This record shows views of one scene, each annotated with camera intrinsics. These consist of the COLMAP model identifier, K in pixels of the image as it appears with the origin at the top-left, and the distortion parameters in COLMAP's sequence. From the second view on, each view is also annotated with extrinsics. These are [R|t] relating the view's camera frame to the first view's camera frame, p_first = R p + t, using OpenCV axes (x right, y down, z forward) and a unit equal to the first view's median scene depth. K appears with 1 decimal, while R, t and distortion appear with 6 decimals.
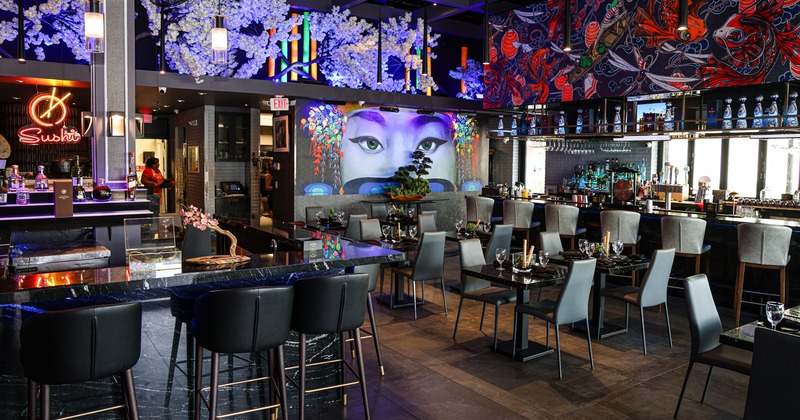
lens RADIAL K [[558.4, 0, 400.0], [0, 558.4, 210.0], [0, 0, 1]] dist [0.000927, 0.001213]
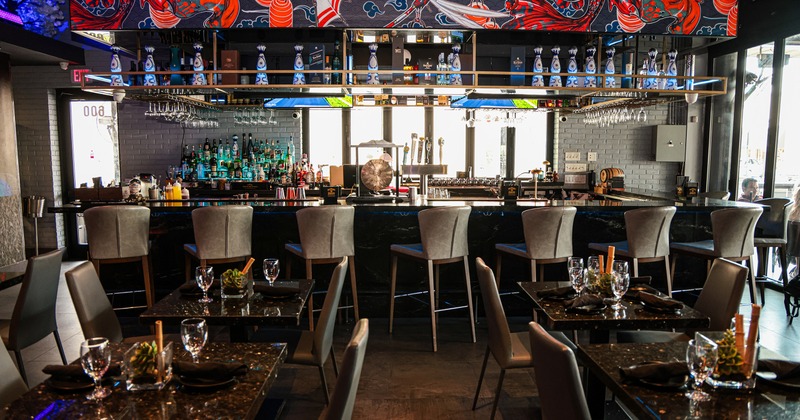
lens RADIAL K [[567.4, 0, 400.0], [0, 567.4, 210.0], [0, 0, 1]] dist [-0.085420, -0.000141]
pose [[0.539944, -0.102751, 0.835406, -0.156017], [0.084687, 0.994116, 0.067536, -0.043167], [-0.837430, 0.034283, 0.545469, 0.685638]]
